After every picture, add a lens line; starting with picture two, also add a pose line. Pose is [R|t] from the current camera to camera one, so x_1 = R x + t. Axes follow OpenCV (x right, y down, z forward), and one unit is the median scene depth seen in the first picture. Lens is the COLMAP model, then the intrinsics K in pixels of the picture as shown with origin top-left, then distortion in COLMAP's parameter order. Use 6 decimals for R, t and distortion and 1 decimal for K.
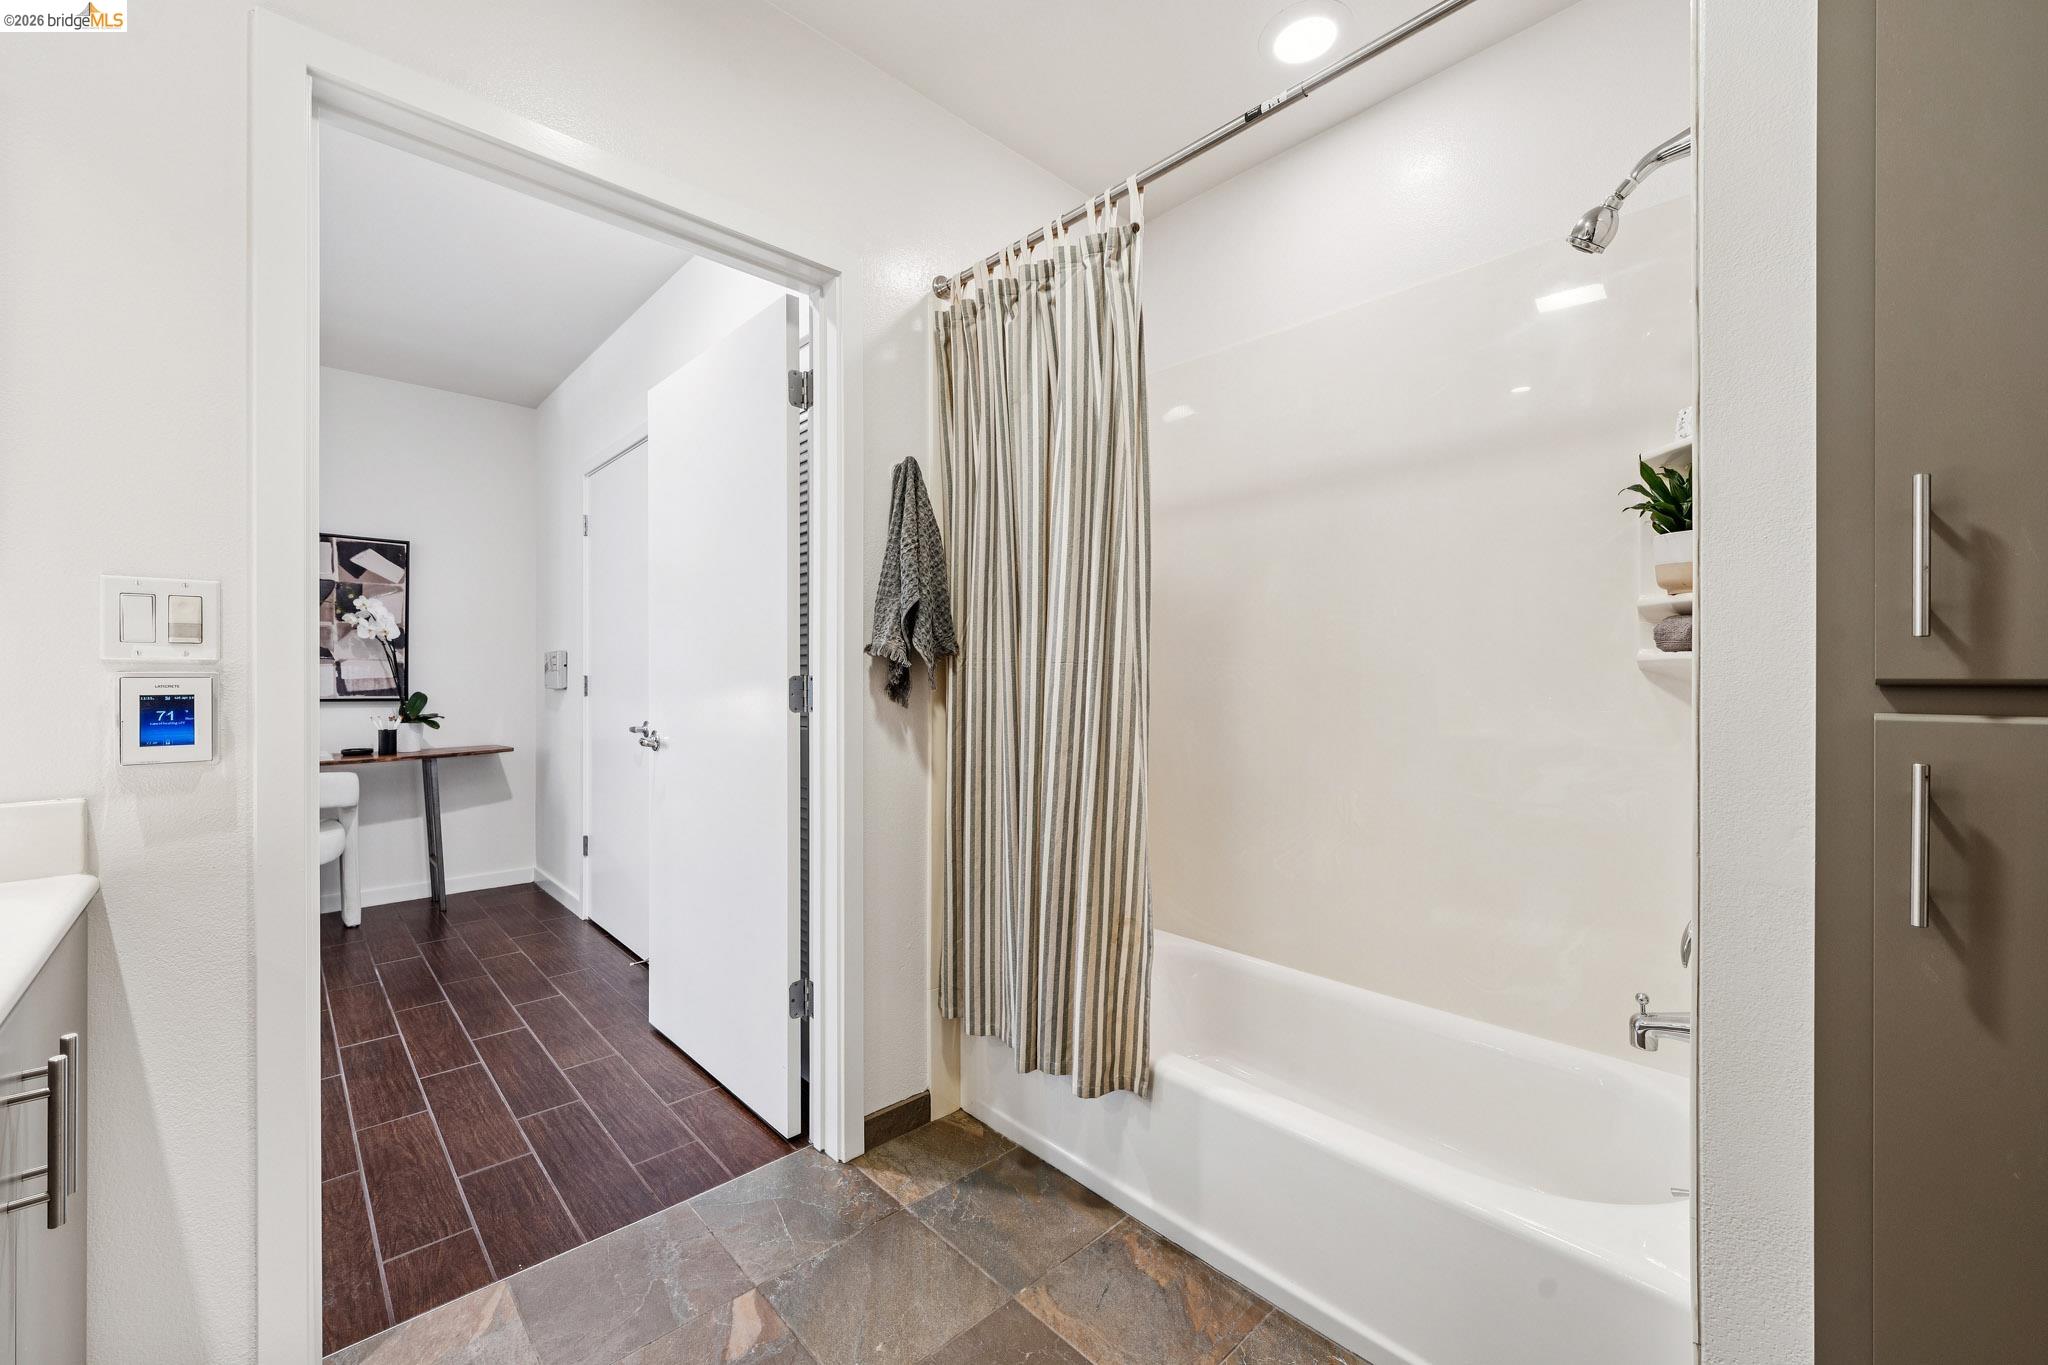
lens RADIAL K [[796.4, 0, 1024.9], [0, 796.4, 678.2], [0, 0, 1]] dist [-0.000834, -0.000118]
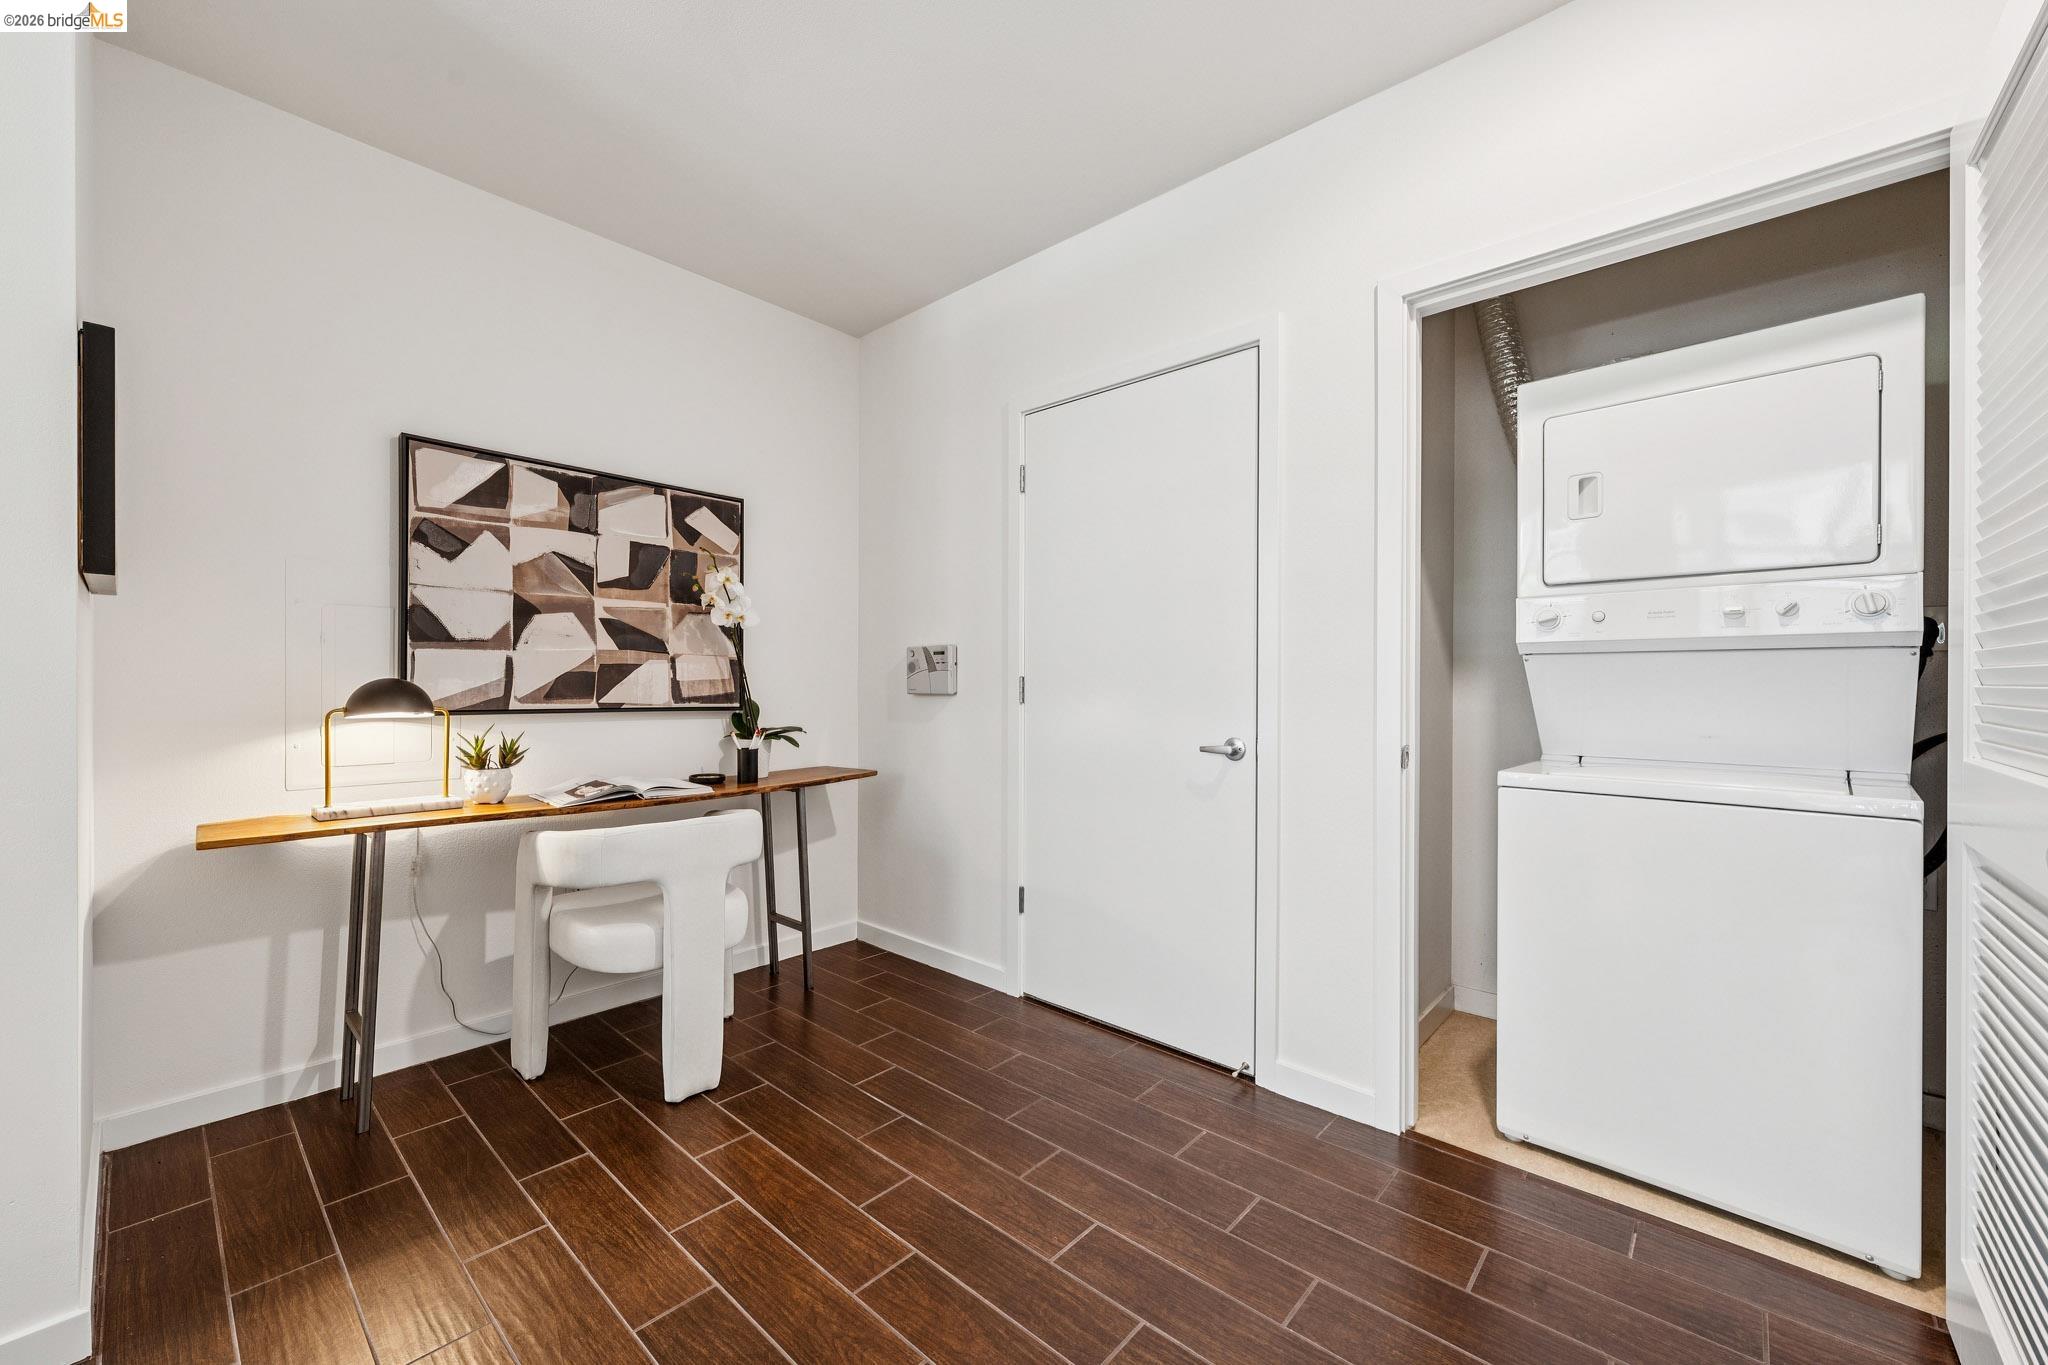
lens RADIAL K [[796.4, 0, 1023.6], [0, 796.4, 687.3], [0, 0, 1]] dist [-0.000834, -0.000118]
pose [[0.997214, 0.000529, 0.074594, -0.586671], [-0.000761, 0.999995, 0.003088, 0.004735], [-0.074592, -0.003136, 0.997209, 0.233900]]
